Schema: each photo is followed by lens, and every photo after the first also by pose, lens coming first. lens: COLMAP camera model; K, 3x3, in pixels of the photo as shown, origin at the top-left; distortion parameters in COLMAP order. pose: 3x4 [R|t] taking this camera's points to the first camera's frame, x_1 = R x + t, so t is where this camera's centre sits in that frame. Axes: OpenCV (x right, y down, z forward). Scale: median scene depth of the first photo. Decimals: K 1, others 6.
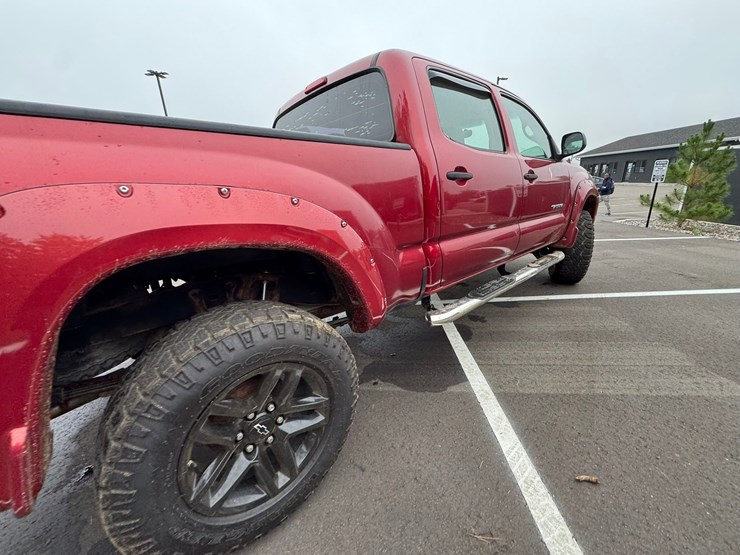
lens RADIAL K [[298.0, 0, 369.0], [0, 298.0, 276.3], [0, 0, 1]] dist [0.000172, -0.000184]
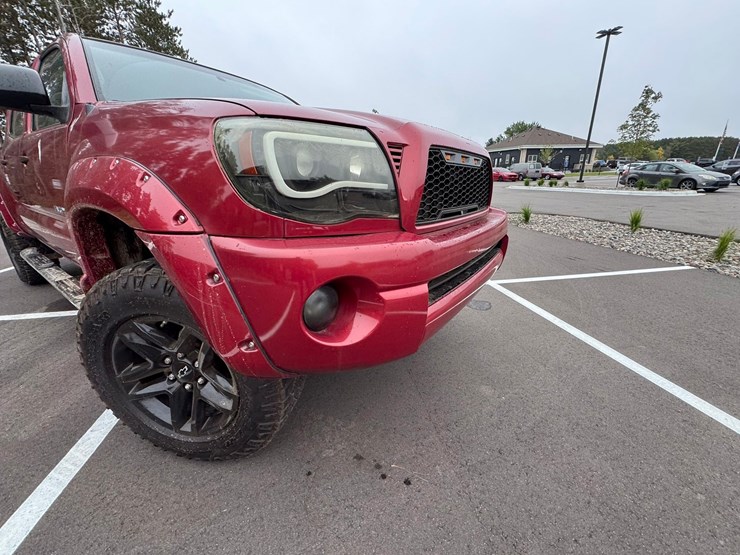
lens RADIAL K [[299.1, 0, 368.4], [0, 299.1, 278.1], [0, 0, 1]] dist [-0.002686, -0.000134]
pose [[0.199252, 0.358325, -0.912087, 1.835574], [-0.285969, 0.911499, 0.295622, -0.635996], [0.937294, 0.201925, 0.284087, 1.980554]]
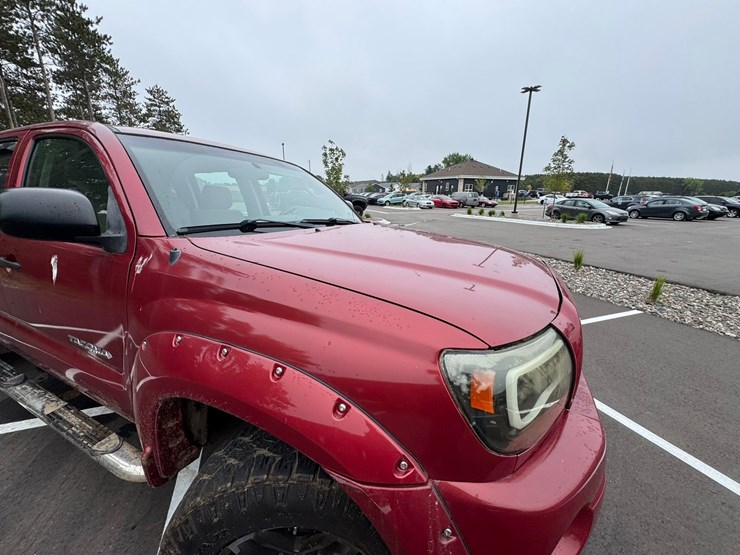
lens RADIAL K [[298.0, 0, 369.0], [0, 298.0, 276.3], [0, 0, 1]] dist [0.000172, -0.000184]
pose [[0.367515, 0.293618, -0.882452, 1.625109], [-0.306379, 0.934113, 0.183209, -0.765716], [0.878103, 0.203033, 0.433259, 1.633335]]
